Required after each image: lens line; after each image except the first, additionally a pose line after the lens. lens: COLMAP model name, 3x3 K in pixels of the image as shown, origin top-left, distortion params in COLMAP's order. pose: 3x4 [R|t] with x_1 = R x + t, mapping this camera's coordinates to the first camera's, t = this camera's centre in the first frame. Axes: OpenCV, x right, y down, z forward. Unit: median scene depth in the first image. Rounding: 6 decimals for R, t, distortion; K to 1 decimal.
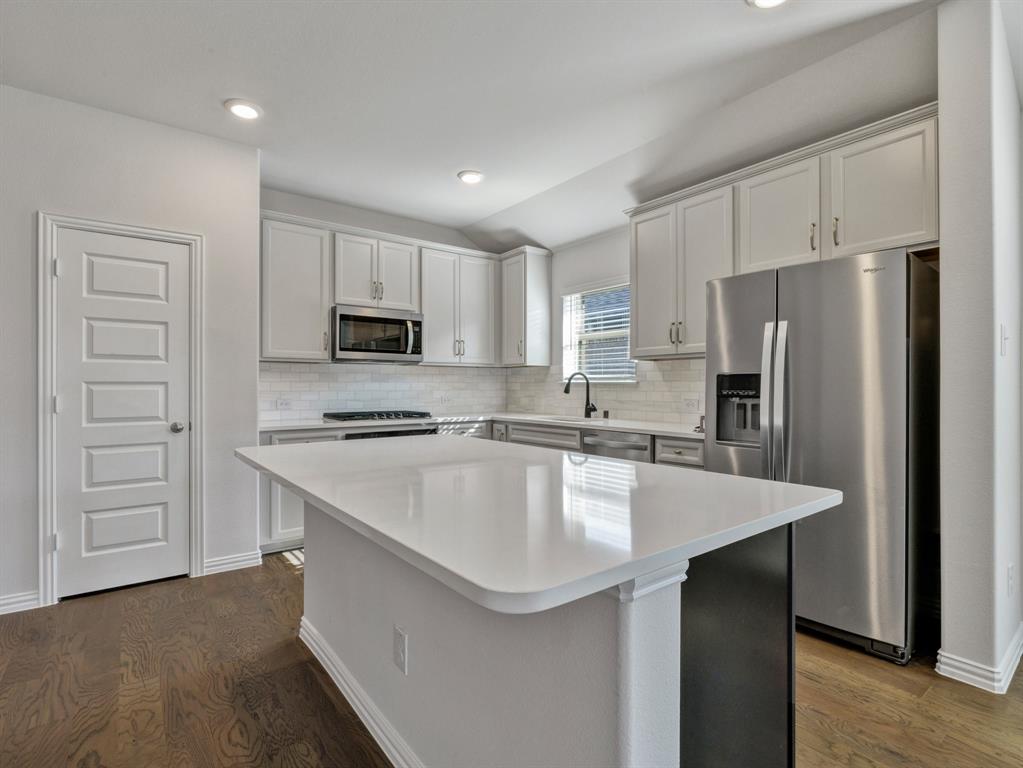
lens RADIAL K [[497.7, 0, 502.5], [0, 497.7, 387.0], [0, 0, 1]] dist [-0.021550, -0.000184]
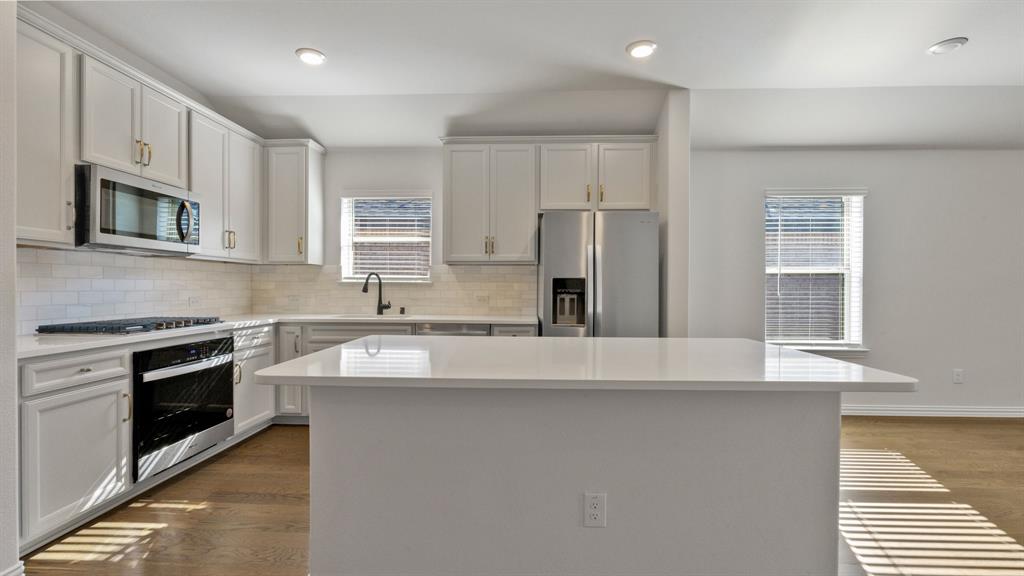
lens RADIAL K [[445.4, 0, 511.0], [0, 445.4, 286.6], [0, 0, 1]] dist [-0.012385, 0.003144]
pose [[0.642478, 0.002495, 0.766300, -0.388575], [-0.003160, 0.999995, -0.000606, 0.000062], [-0.766298, -0.002032, 0.642482, 0.161022]]
